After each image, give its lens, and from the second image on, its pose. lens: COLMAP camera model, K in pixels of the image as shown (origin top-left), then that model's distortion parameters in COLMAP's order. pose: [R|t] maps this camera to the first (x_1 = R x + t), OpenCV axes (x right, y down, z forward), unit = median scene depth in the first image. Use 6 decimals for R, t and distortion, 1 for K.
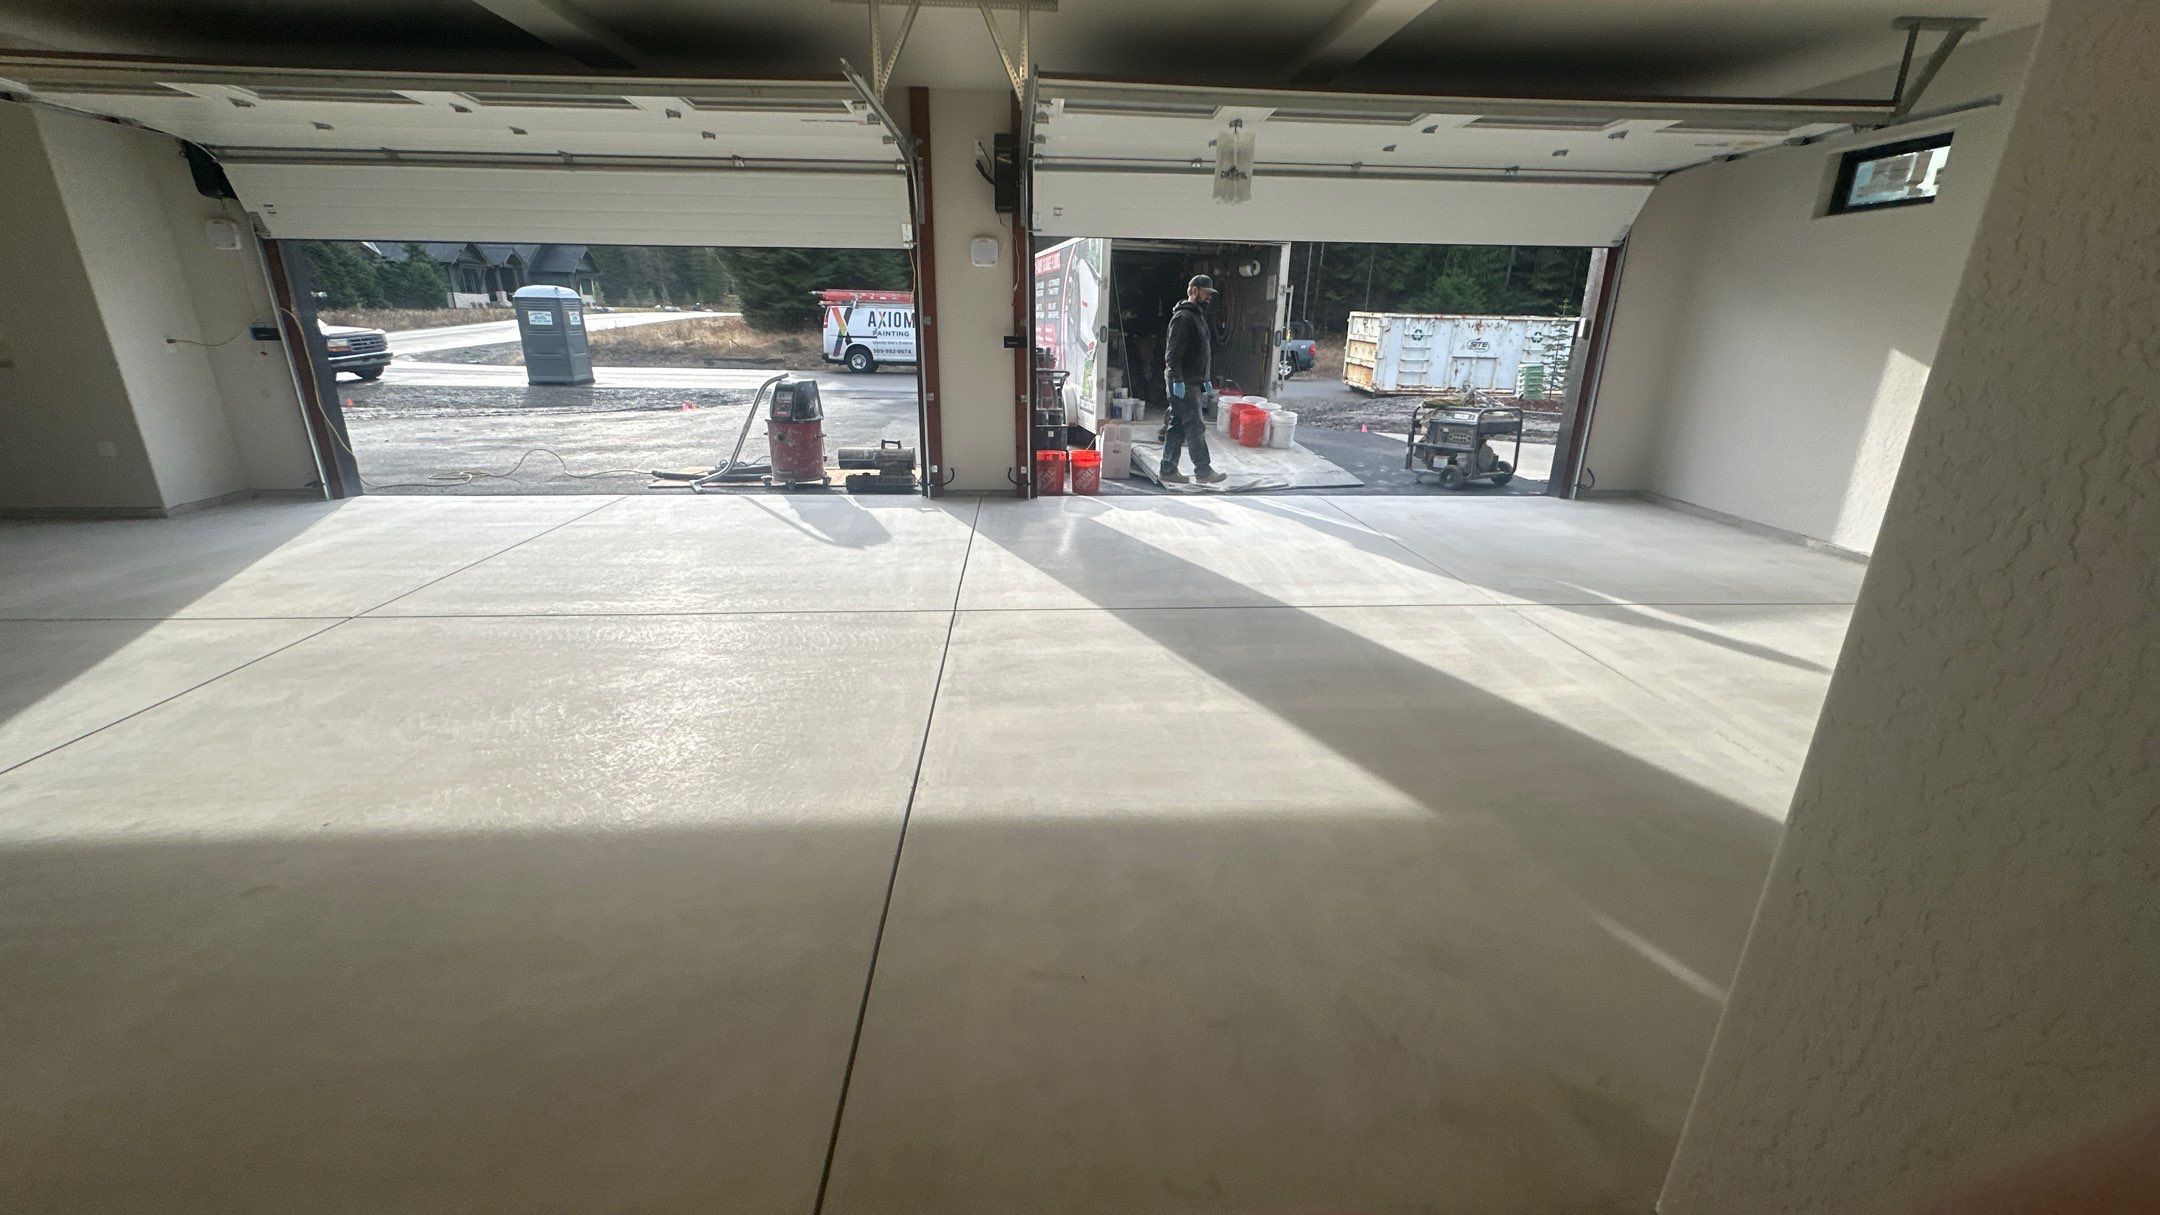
lens RADIAL K [[849.9, 0, 1077.3], [0, 849.9, 614.0], [0, 0, 1]] dist [0.000070, -0.000088]
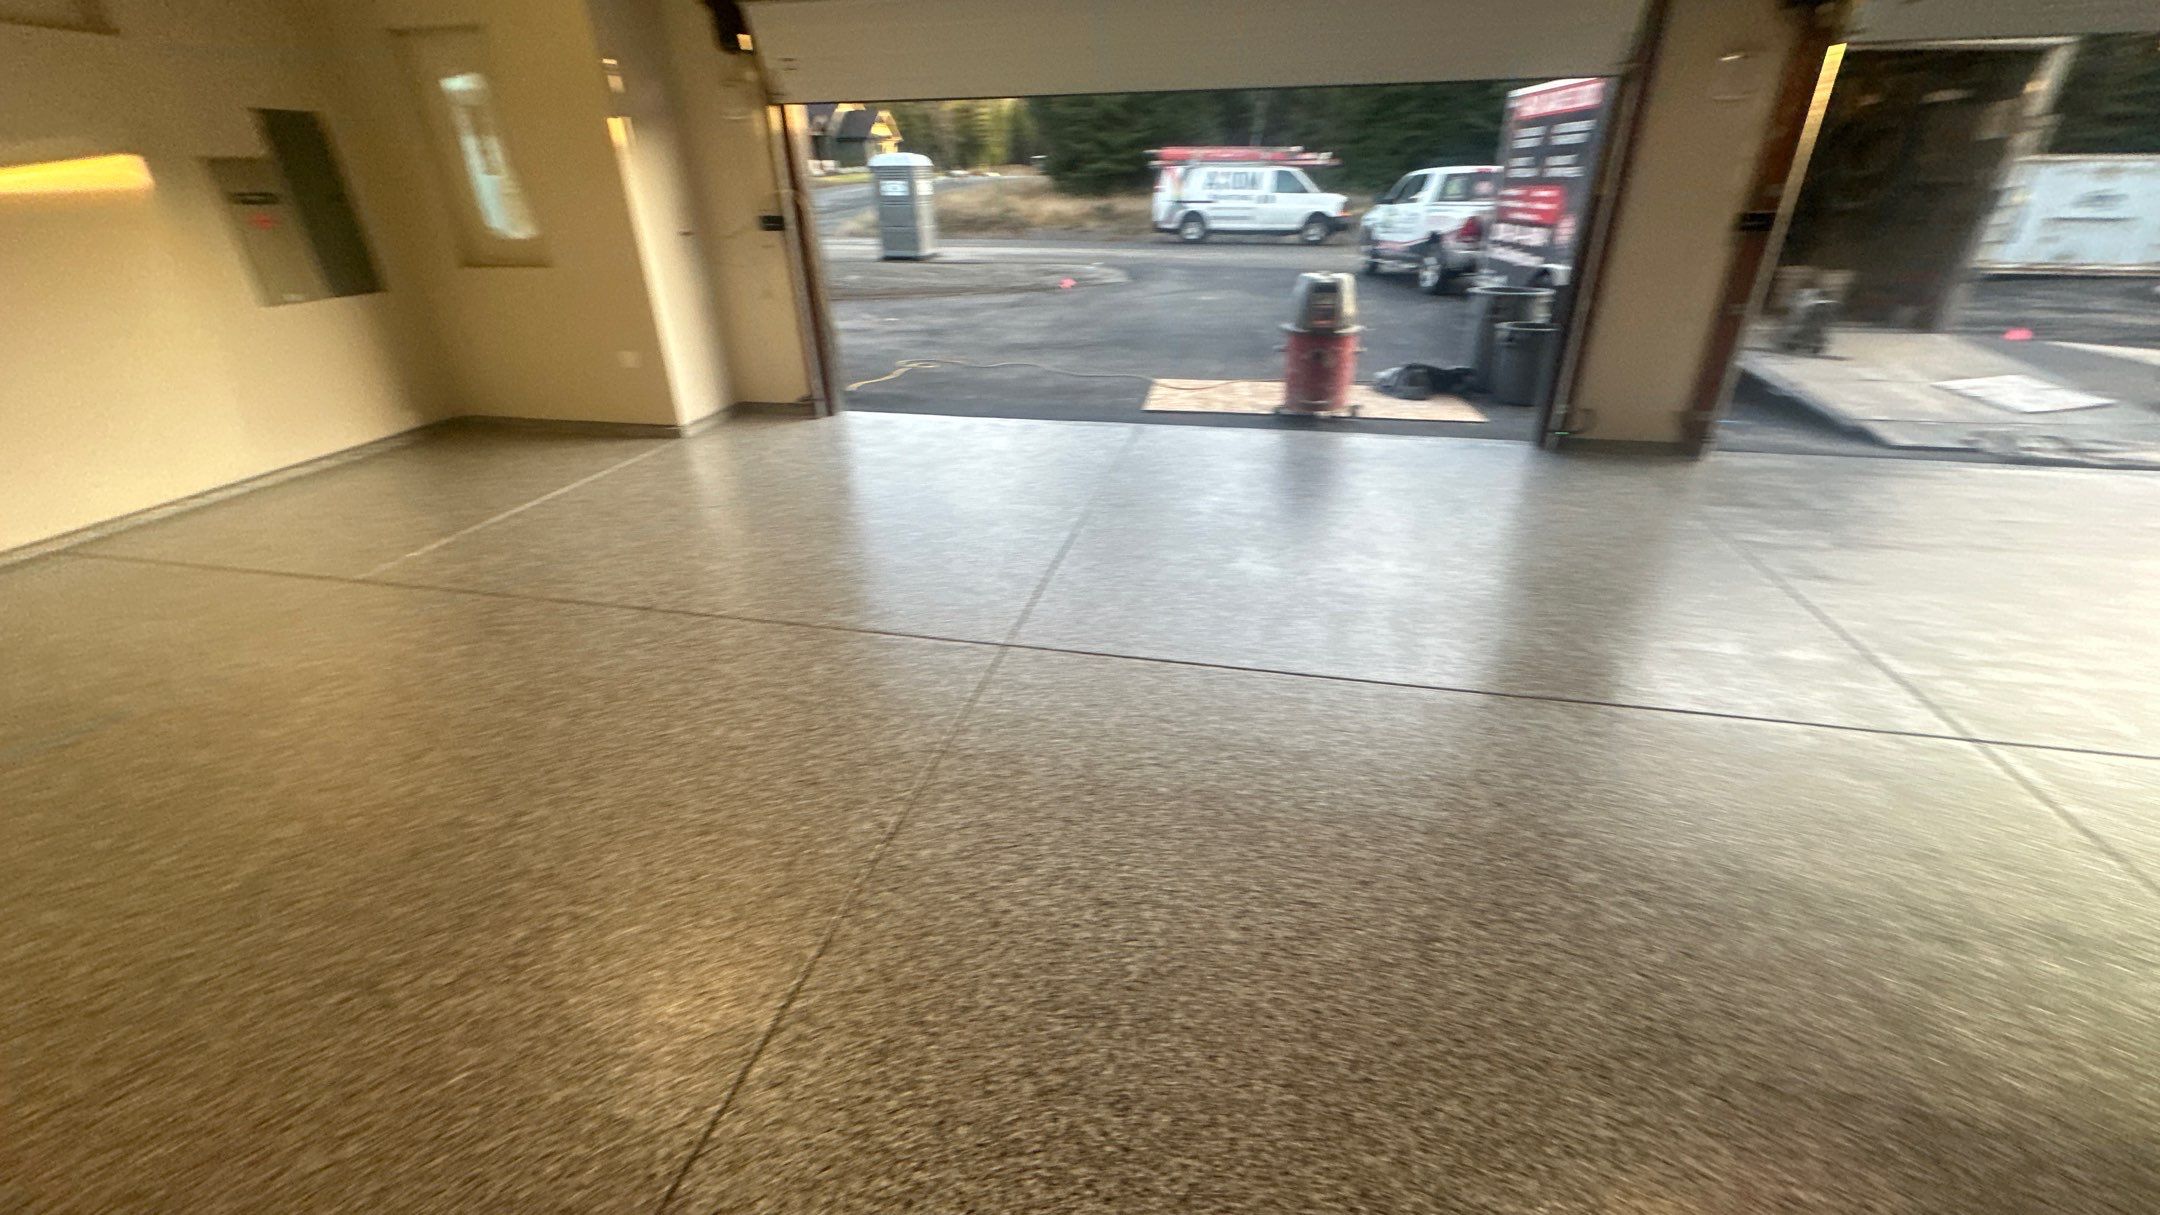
lens RADIAL K [[849.9, 0, 1069.2], [0, 849.9, 606.1], [0, 0, 1]] dist [0.000070, -0.000088]
pose [[0.960653, 0.104878, -0.257188, -0.111233], [-0.069484, 0.987272, 0.143061, -0.025226], [0.268918, -0.119562, 0.955713, 0.059136]]
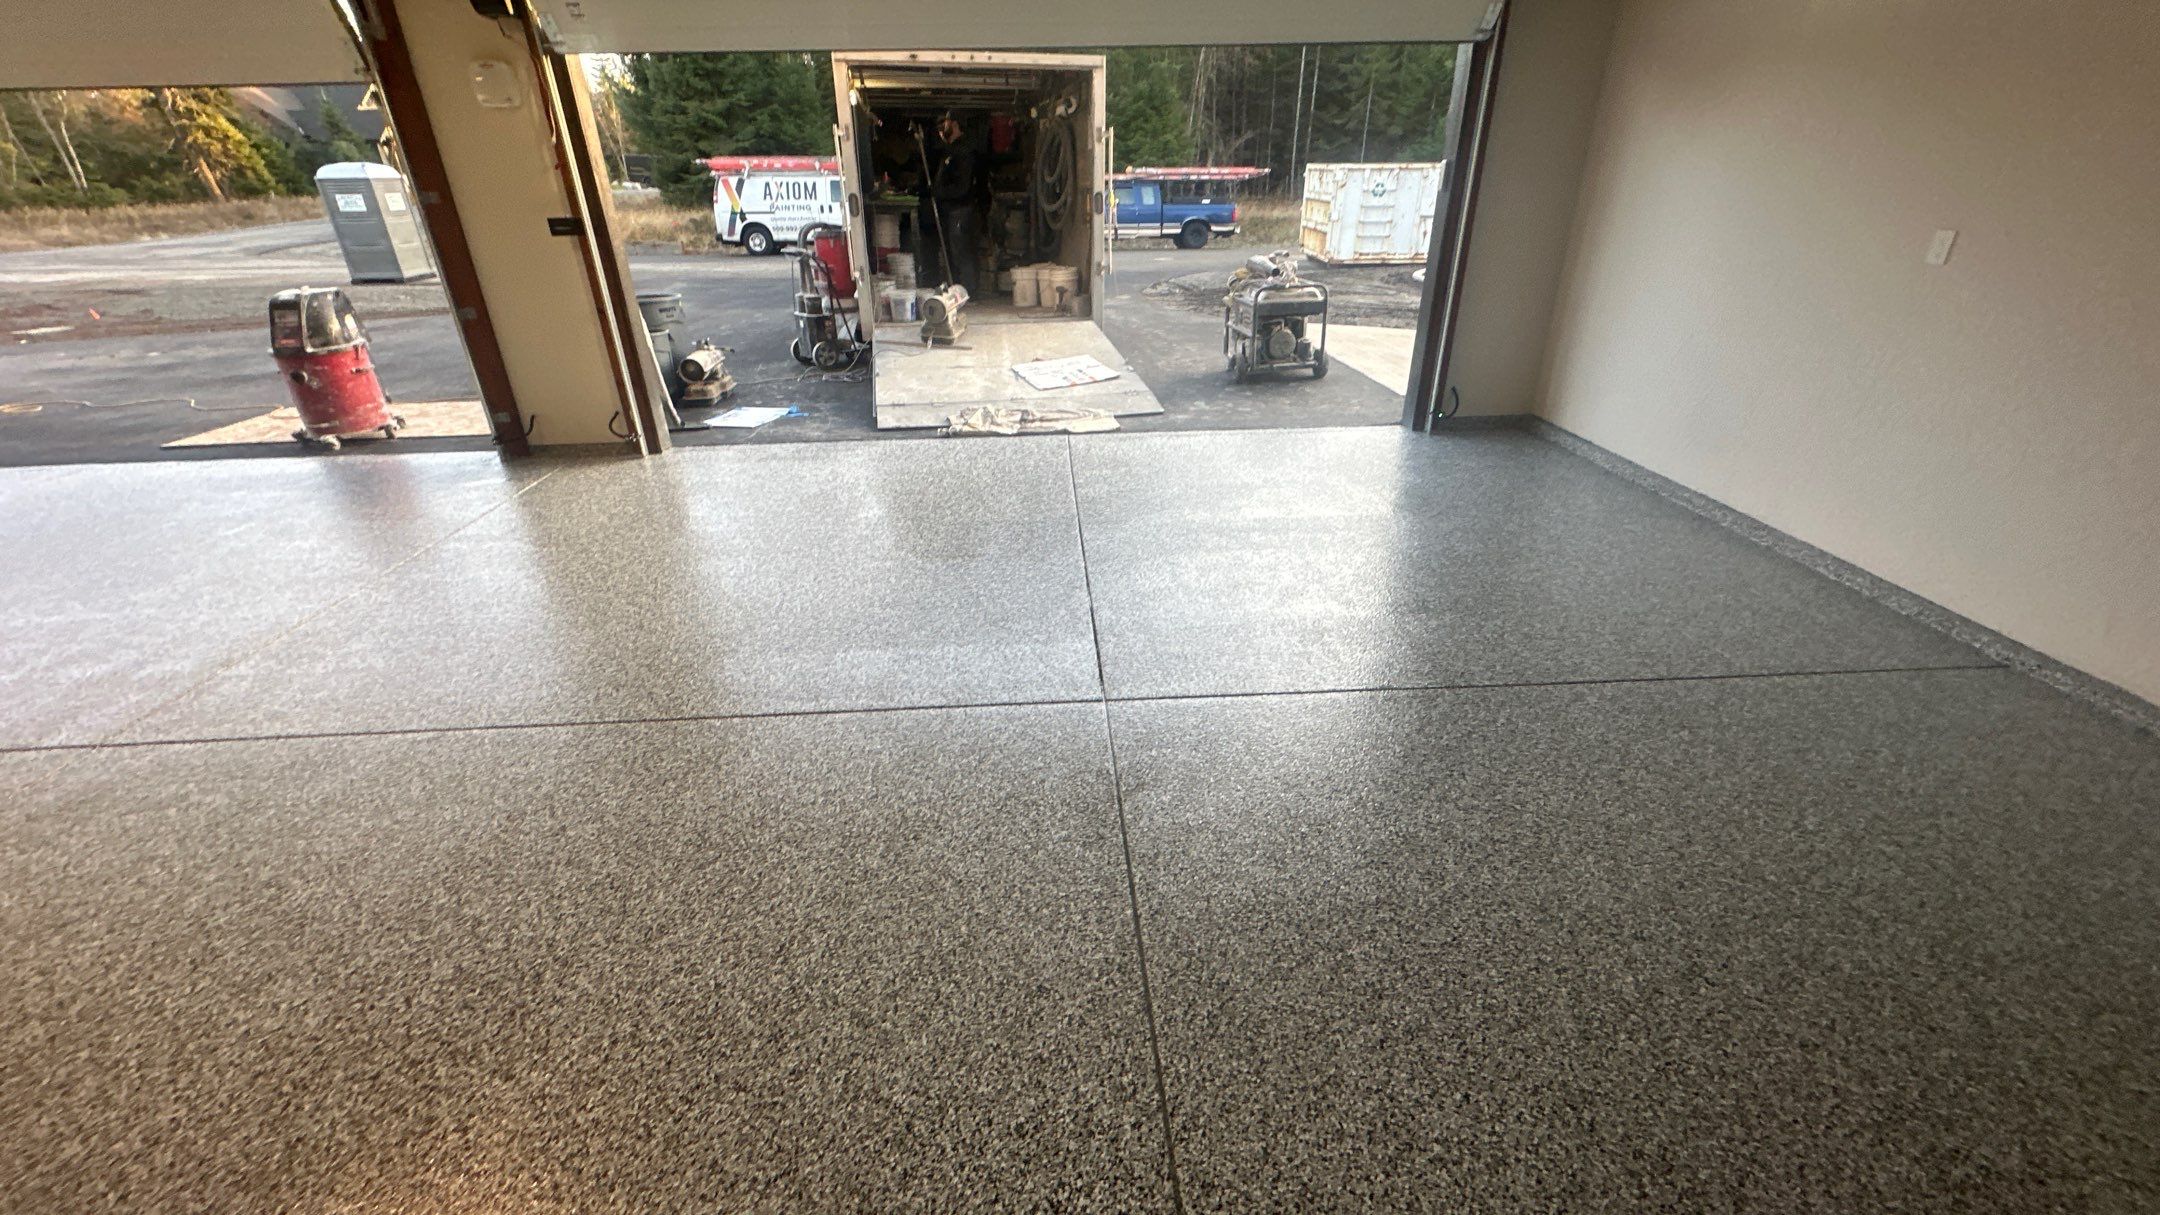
lens RADIAL K [[849.9, 0, 1083.9], [0, 849.9, 601.4], [0, 0, 1]] dist [0.000070, -0.000088]
pose [[0.999491, -0.021402, -0.023667, 0.095275], [0.024178, 0.991987, 0.124008, -0.029364], [0.020824, -0.124517, 0.991999, 0.088833]]
